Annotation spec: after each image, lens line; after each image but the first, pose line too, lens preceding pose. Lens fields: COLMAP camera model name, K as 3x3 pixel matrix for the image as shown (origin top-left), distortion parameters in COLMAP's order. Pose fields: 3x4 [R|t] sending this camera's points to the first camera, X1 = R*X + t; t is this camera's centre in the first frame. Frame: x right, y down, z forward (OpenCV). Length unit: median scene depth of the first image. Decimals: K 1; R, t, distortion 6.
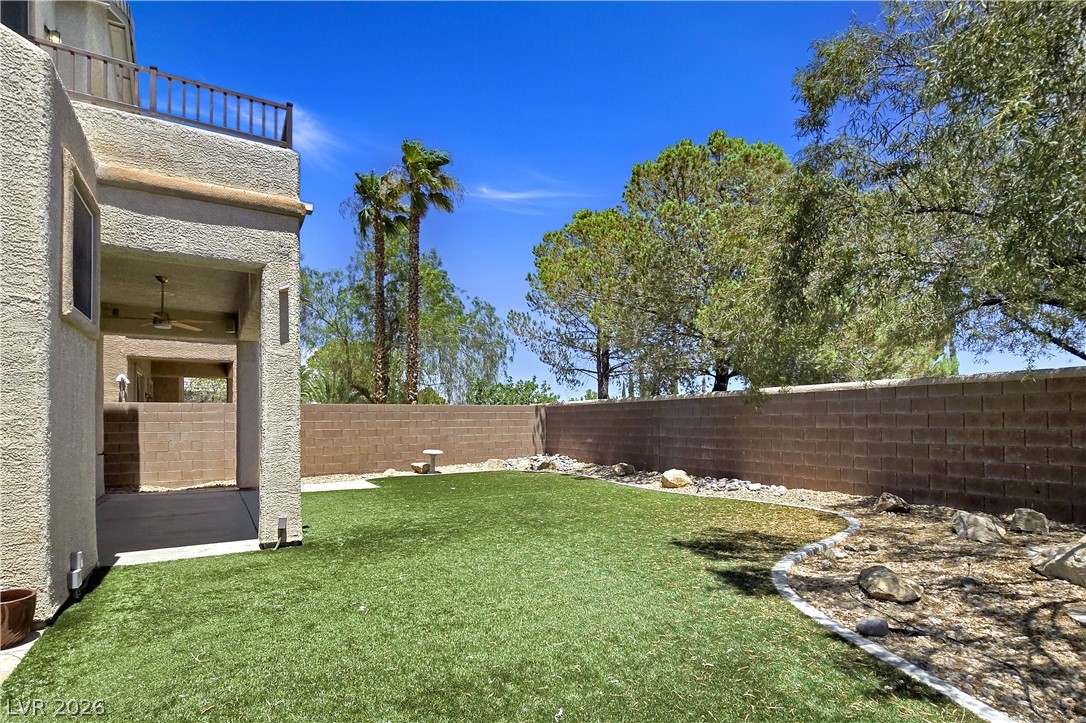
lens RADIAL K [[552.1, 0, 544.4], [0, 552.1, 414.9], [0, 0, 1]] dist [-0.001711, 0.000172]
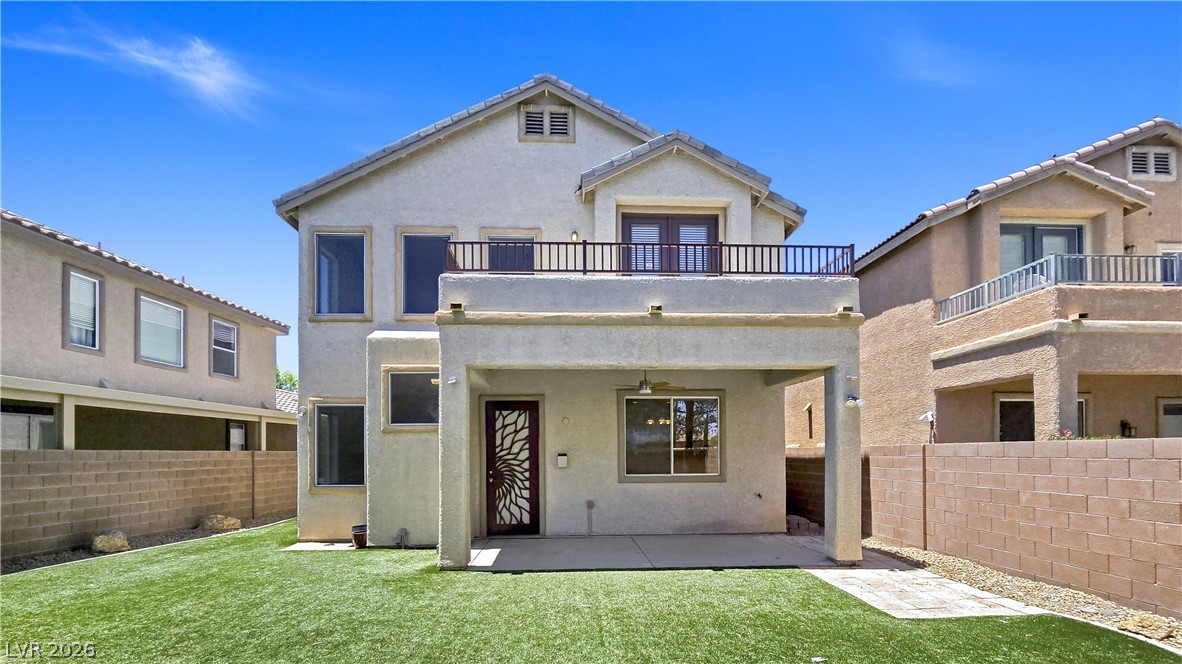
lens RADIAL K [[493.5, 0, 588.4], [0, 493.5, 448.0], [0, 0, 1]] dist [0.002728, -0.000953]
pose [[-0.478181, 0.004112, -0.878252, 0.298242], [0.020856, 0.999760, -0.006675, -0.030323], [0.878014, -0.021509, -0.478152, 1.304744]]
